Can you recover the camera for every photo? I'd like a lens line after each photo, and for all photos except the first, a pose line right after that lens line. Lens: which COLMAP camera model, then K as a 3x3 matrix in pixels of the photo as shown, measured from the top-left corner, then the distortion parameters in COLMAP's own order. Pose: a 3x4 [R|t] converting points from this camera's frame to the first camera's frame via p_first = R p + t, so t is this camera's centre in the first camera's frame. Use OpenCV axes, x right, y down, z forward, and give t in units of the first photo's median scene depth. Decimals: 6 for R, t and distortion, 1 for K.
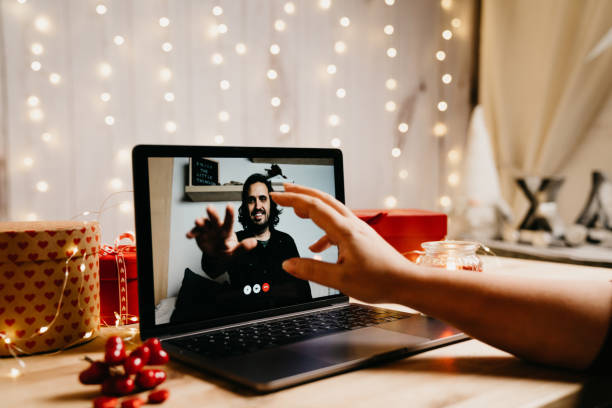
lens RADIAL K [[662.6, 0, 306.0], [0, 662.6, 204.0], [0, 0, 1]] dist [0.055678, 0.020971]
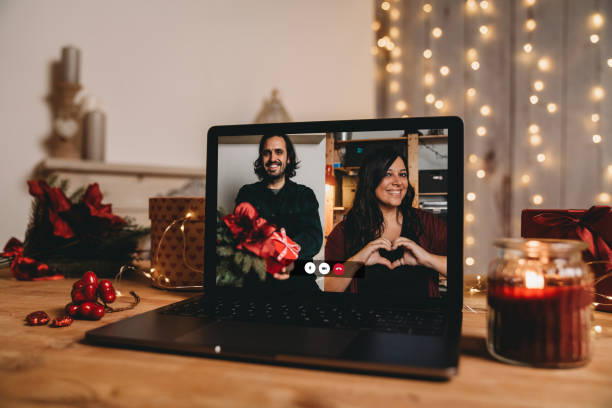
lens RADIAL K [[512.3, 0, 306.0], [0, 512.3, 204.0], [0, 0, 1]] dist [-0.008761, 0.001118]
pose [[0.545694, 0.018934, -0.837771, 0.536486], [-0.049415, 0.998732, -0.009615, 0.041908], [0.836526, 0.046646, 0.545938, 0.585533]]
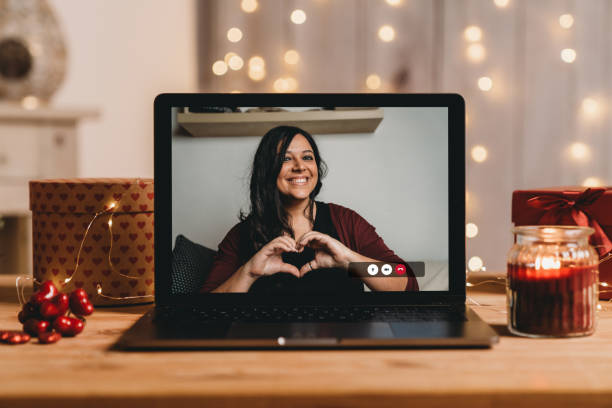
lens RADIAL K [[1107.5, 0, 335.7], [0, 1107.5, 204.1], [0, 0, 1]] dist [0.025238, 0.042639]
pose [[0.782643, 0.043666, -0.620937, 0.805503], [-0.036282, 0.999041, 0.024525, 0.014995], [0.621412, 0.003334, 0.783477, -0.044755]]
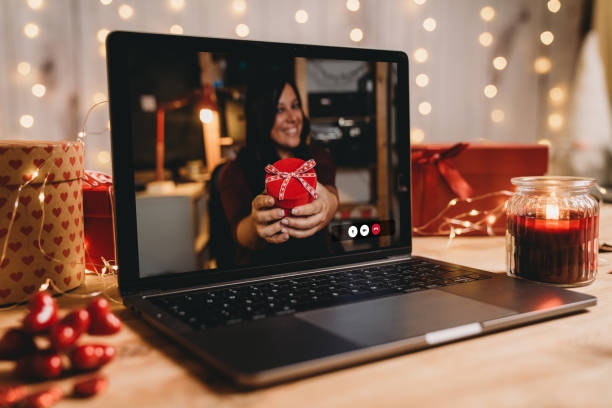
lens RADIAL K [[662.6, 0, 306.0], [0, 662.6, 204.0], [0, 0, 1]] dist [0.055678, 0.020971]
pose [[0.990825, 0.023510, -0.133092, 0.052326], [-0.013099, 0.996823, 0.078565, 0.035289], [0.134516, -0.076101, 0.987985, 0.263073]]
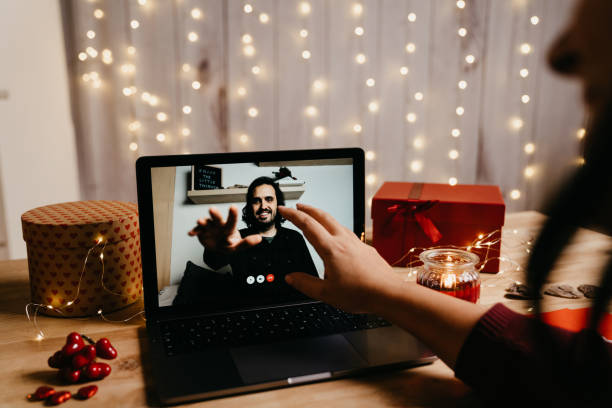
lens RADIAL K [[595.5, 0, 306.0], [0, 595.5, 204.0], [0, 0, 1]] dist [0.017211, 0.008841]
pose [[0.927141, 0.087369, -0.364386, 0.360301], [-0.026575, 0.985321, 0.168633, -0.172684], [0.373770, -0.146663, 0.915853, 0.128958]]
